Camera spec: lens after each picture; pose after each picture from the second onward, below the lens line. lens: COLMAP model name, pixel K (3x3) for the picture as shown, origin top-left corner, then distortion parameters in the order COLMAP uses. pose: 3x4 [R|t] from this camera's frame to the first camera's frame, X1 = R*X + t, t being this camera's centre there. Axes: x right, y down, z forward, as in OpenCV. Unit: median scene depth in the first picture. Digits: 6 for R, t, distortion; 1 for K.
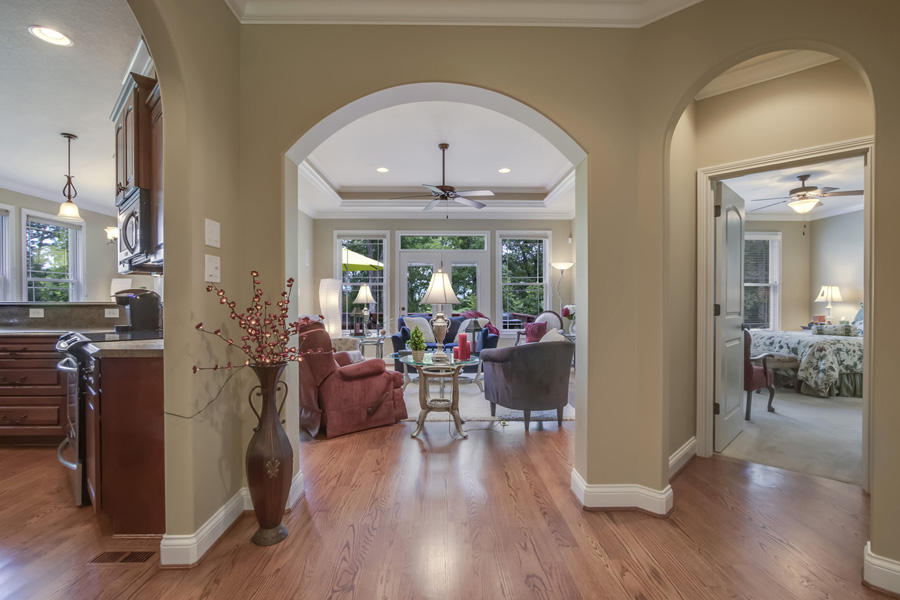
lens RADIAL K [[412.5, 0, 447.3], [0, 412.5, 305.6], [0, 0, 1]] dist [-0.016221, 0.005059]
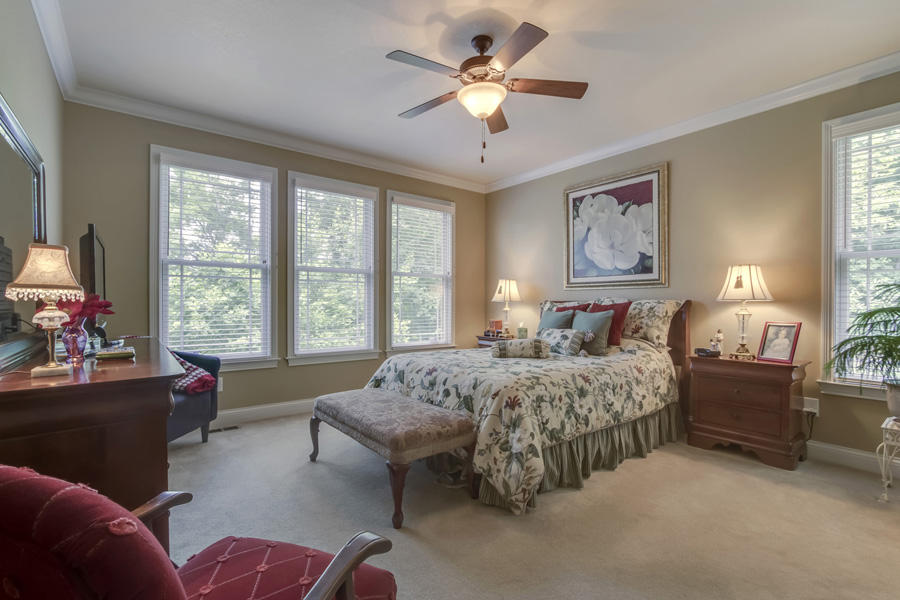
lens RADIAL K [[412.5, 0, 447.3], [0, 412.5, 305.6], [0, 0, 1]] dist [-0.016221, 0.005059]
pose [[0.797979, -0.001173, 0.602684, 0.556367], [0.003725, 0.999989, -0.002985, -0.000651], [-0.602674, 0.004626, 0.797974, 0.648917]]
